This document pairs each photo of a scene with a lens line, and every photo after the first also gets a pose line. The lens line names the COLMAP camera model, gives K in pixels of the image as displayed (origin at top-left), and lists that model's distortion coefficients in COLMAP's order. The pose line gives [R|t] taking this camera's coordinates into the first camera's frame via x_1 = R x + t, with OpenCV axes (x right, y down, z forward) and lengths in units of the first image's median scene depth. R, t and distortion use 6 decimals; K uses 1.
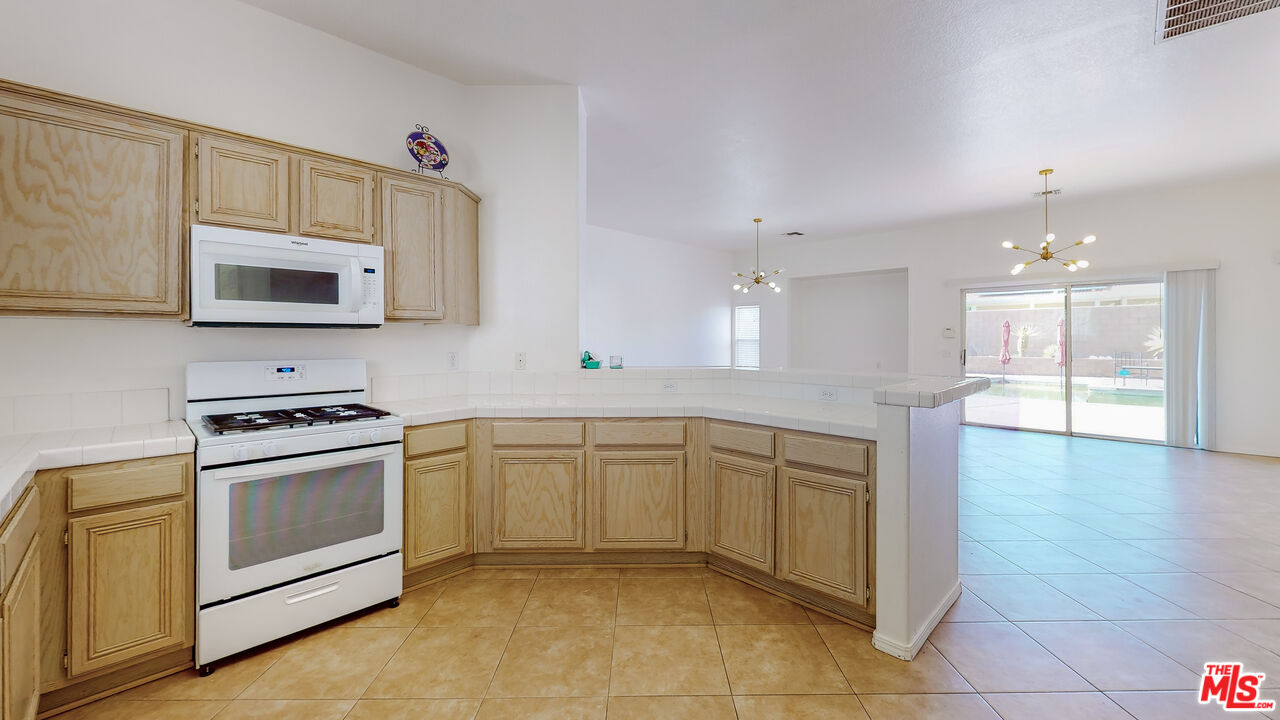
lens RADIAL K [[499.1, 0, 657.6], [0, 499.1, 340.5], [0, 0, 1]] dist [-0.002032, -0.000292]
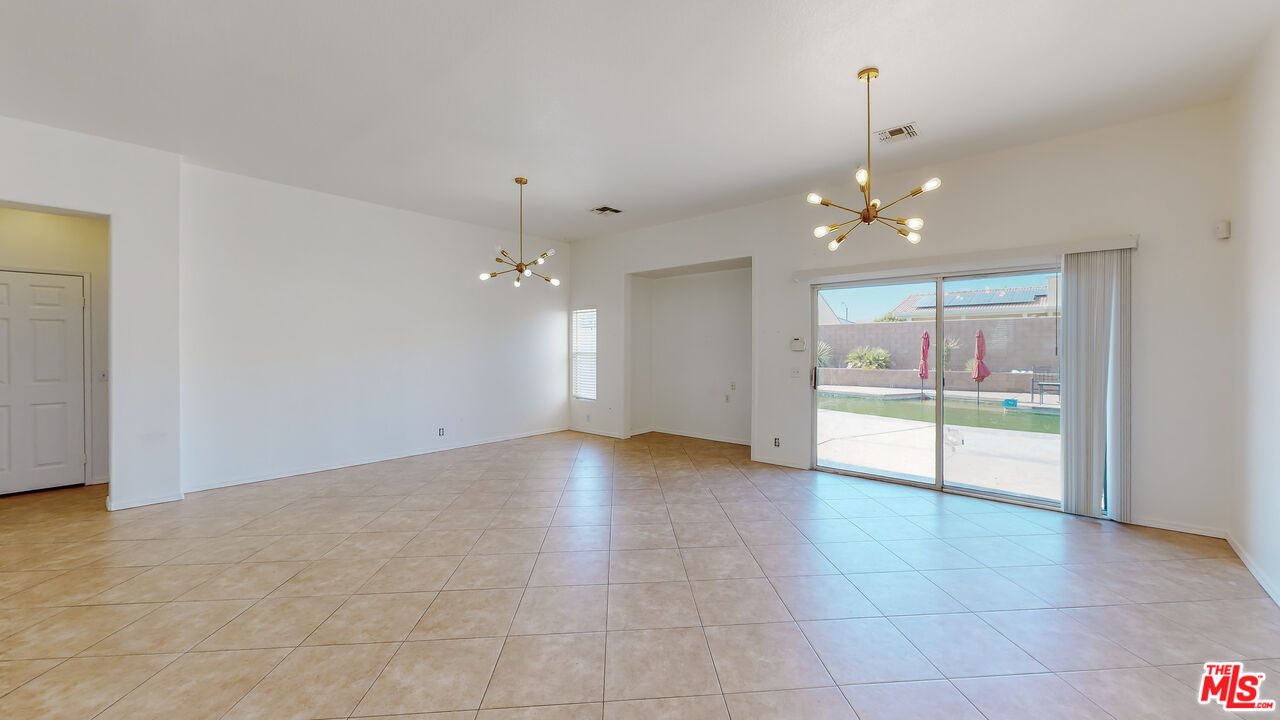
lens RADIAL K [[525.4, 0, 636.3], [0, 525.4, 354.3], [0, 0, 1]] dist [0.001818, 0.000446]
pose [[0.996478, 0.001340, 0.083849, 0.334741], [-0.001700, 0.999990, 0.004221, -0.004357], [-0.083843, -0.004349, 0.996470, 0.294170]]
